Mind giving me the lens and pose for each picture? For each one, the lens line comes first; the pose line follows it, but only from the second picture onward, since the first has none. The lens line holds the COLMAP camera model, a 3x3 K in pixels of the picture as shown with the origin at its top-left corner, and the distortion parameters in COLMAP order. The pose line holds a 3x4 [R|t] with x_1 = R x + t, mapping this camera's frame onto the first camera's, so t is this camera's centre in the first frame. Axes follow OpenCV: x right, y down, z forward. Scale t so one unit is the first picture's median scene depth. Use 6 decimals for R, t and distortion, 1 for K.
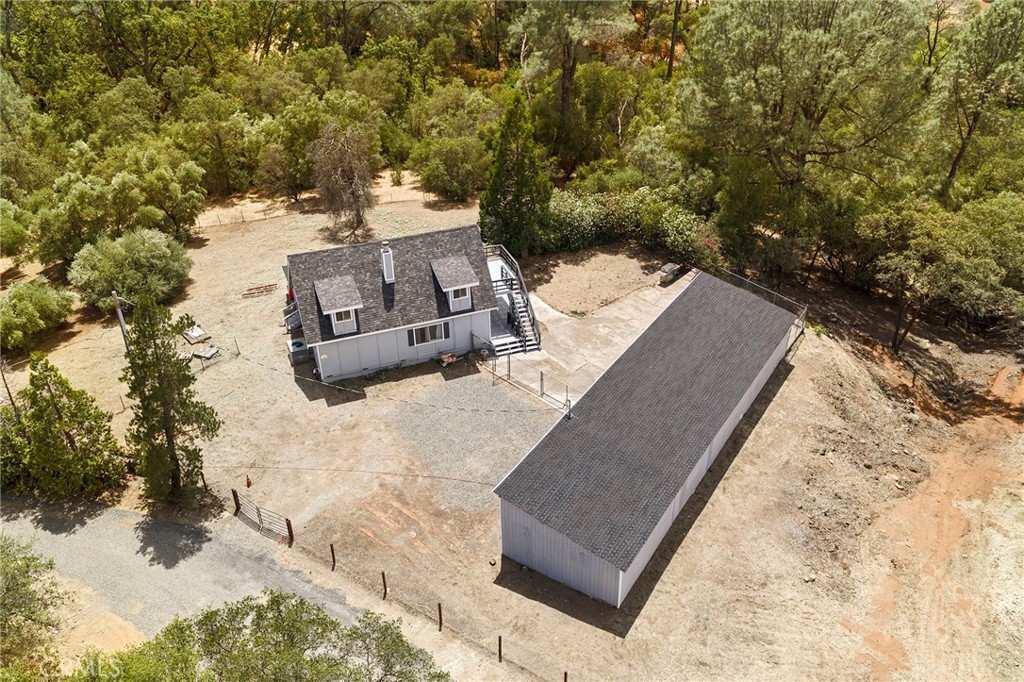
lens RADIAL K [[857.7, 0, 512.0], [0, 857.7, 341.0], [0, 0, 1]] dist [0.005823, -0.001076]
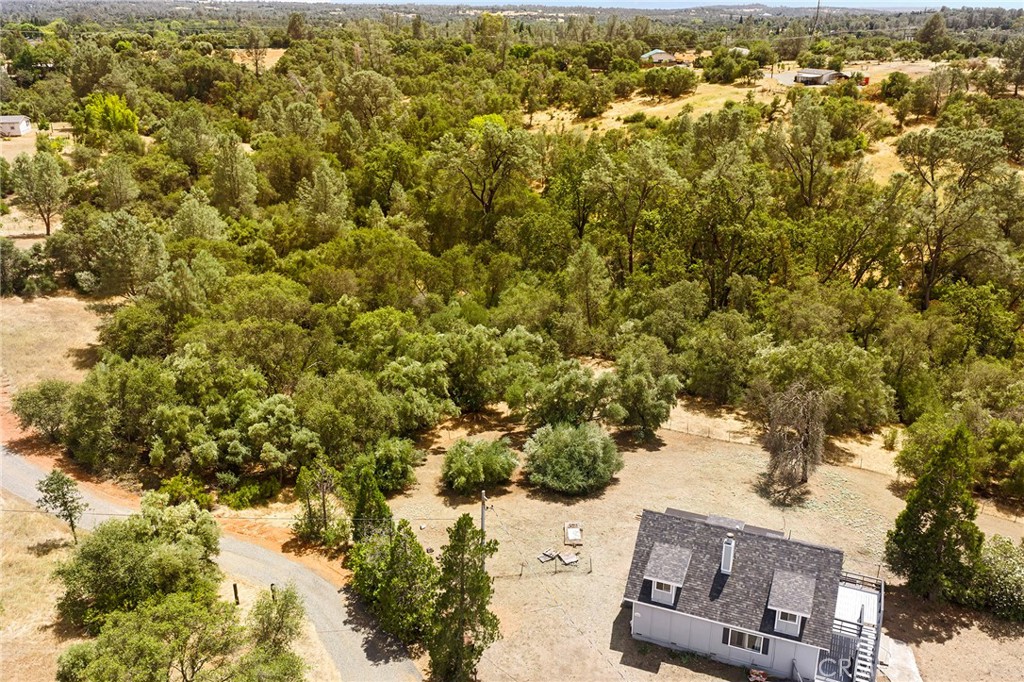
lens RADIAL K [[857.7, 0, 512.0], [0, 857.7, 341.0], [0, 0, 1]] dist [0.005823, -0.001076]
pose [[0.723731, 0.260110, -0.639185, 0.235273], [-0.366796, 0.929564, -0.037036, -0.185317], [0.584530, 0.261254, 0.768161, 0.030876]]
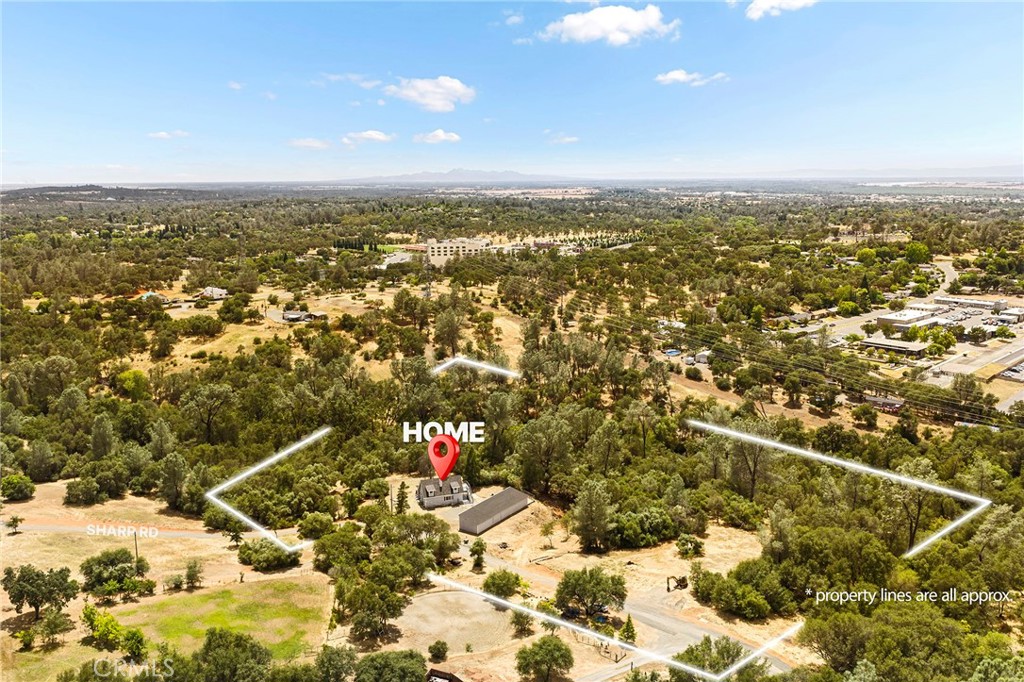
lens RADIAL K [[857.7, 0, 512.0], [0, 857.7, 341.0], [0, 0, 1]] dist [0.005823, -0.001076]
pose [[0.999007, 0.006271, -0.044119, 0.441592], [-0.021534, 0.934715, -0.354744, 0.831743], [0.039014, 0.355342, 0.933922, -3.601154]]
